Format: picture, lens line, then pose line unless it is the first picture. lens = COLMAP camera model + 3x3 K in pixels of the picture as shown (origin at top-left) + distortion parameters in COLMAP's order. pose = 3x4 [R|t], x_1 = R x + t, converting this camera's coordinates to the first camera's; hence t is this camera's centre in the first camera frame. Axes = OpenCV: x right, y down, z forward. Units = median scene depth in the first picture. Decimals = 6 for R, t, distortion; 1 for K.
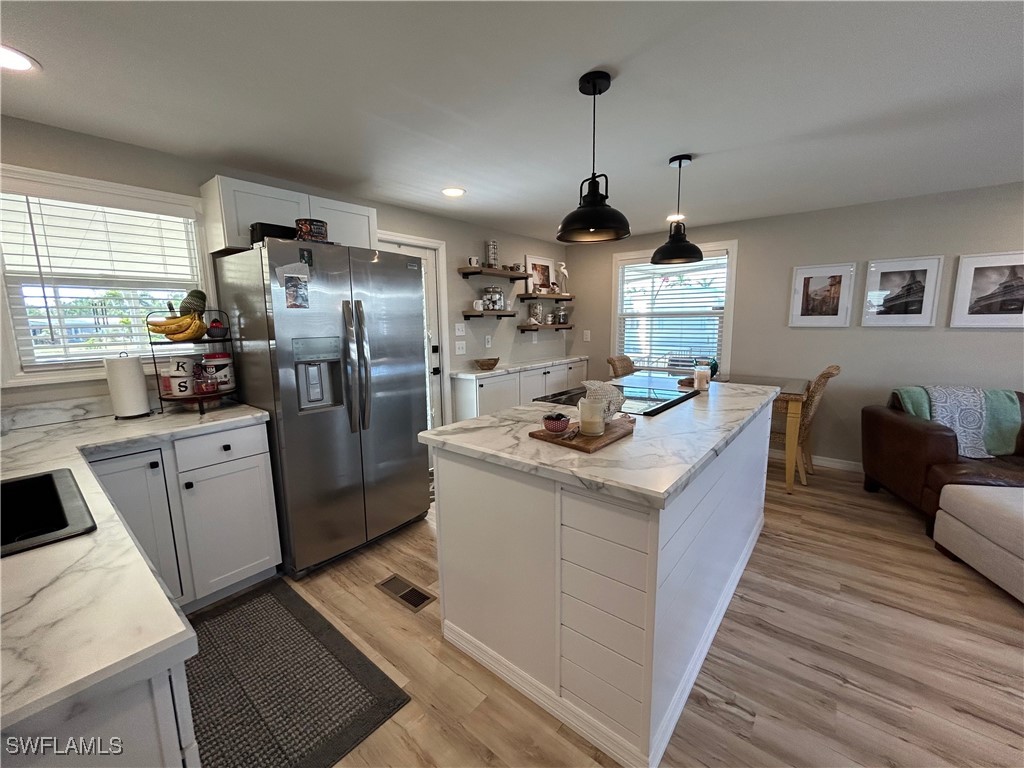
lens RADIAL K [[413.3, 0, 510.5], [0, 413.3, 382.5], [0, 0, 1]] dist [0.000324, 0.000238]
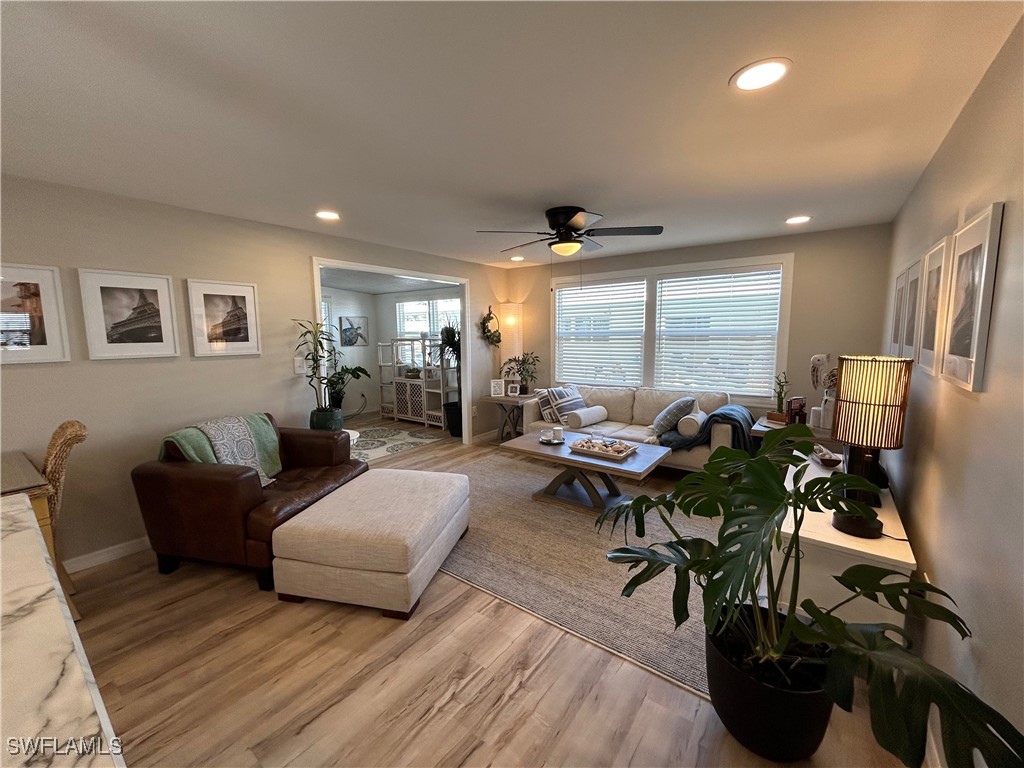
lens RADIAL K [[413.3, 0, 510.5], [0, 413.3, 382.5], [0, 0, 1]] dist [0.000324, 0.000238]
pose [[-0.034796, -0.104763, 0.993888, 0.161125], [0.166752, 0.979941, 0.109131, -0.077283], [-0.985385, 0.169530, -0.016629, 0.430234]]
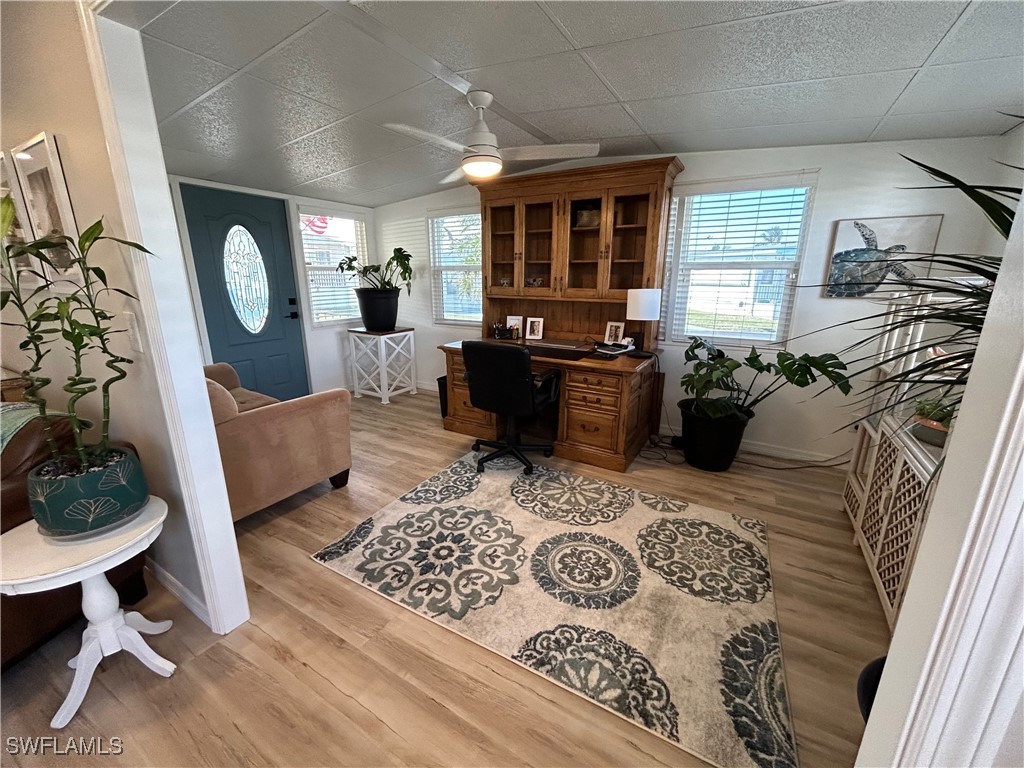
lens RADIAL K [[413.3, 0, 510.5], [0, 413.3, 382.5], [0, 0, 1]] dist [0.000324, 0.000238]
pose [[0.988163, -0.018448, 0.152293, 1.986307], [0.003584, 0.995248, 0.097305, -0.083429], [-0.153365, -0.095607, 0.983534, 0.459505]]
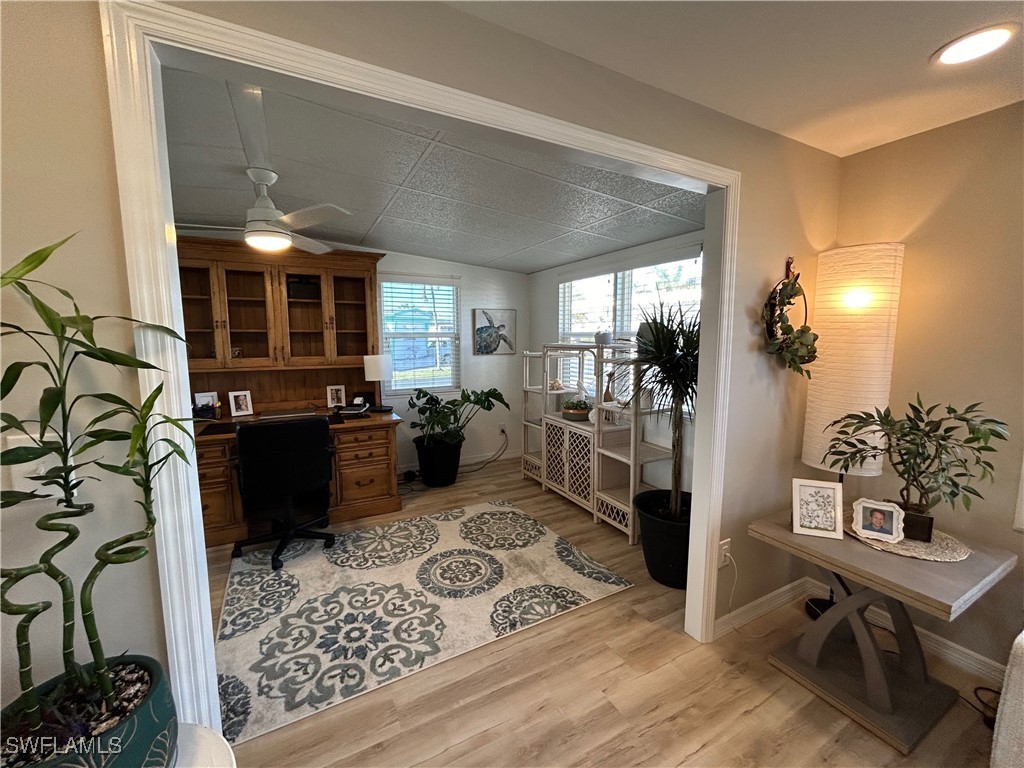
lens RADIAL K [[413.3, 0, 510.5], [0, 413.3, 382.5], [0, 0, 1]] dist [0.000324, 0.000238]
pose [[0.391715, -0.088426, 0.915828, 1.420421], [0.141060, 0.989375, 0.035194, -0.124445], [-0.909209, 0.115401, 0.400026, 0.620165]]
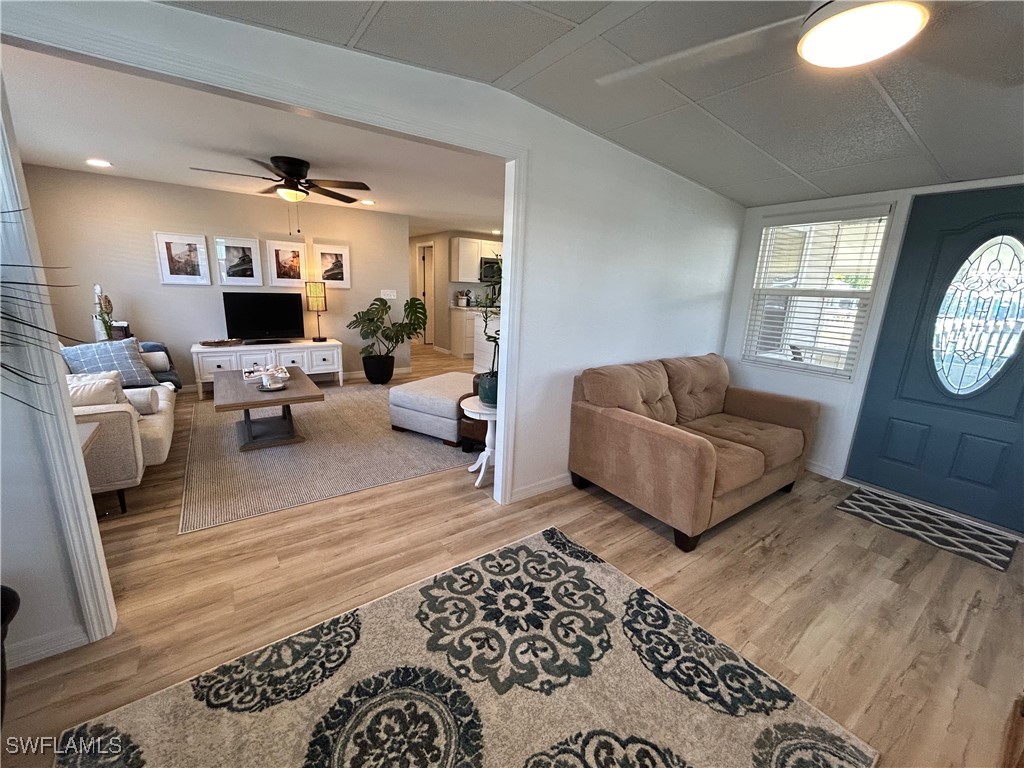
lens RADIAL K [[413.3, 0, 510.5], [0, 413.3, 382.5], [0, 0, 1]] dist [0.000324, 0.000238]
pose [[-0.272556, 0.226800, -0.935027, 2.565396], [-0.185385, 0.941231, 0.282343, -0.235767], [0.944111, 0.250294, -0.214492, 1.301197]]
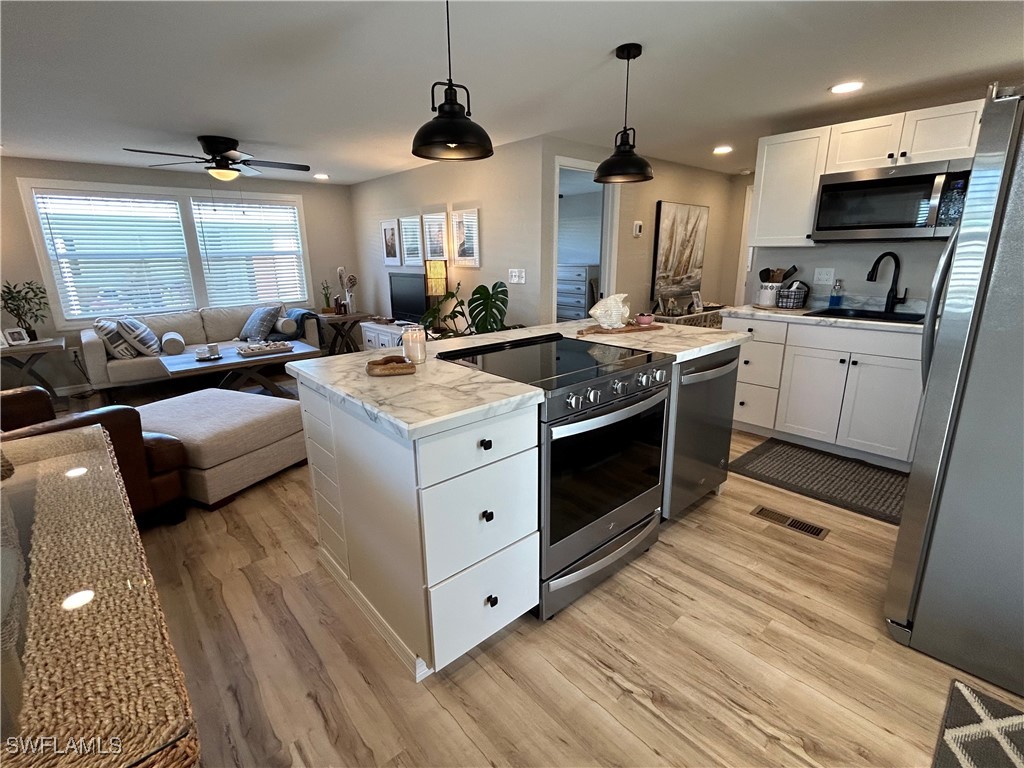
lens RADIAL K [[479.7, 0, 509.2], [0, 479.7, 383.0], [0, 0, 1]] dist [0.001586, 0.000645]
pose [[-0.986100, -0.015040, 0.165470, 0.189571], [0.054029, 0.912746, 0.404939, -0.260740], [-0.157122, 0.408251, -0.899246, 1.716191]]
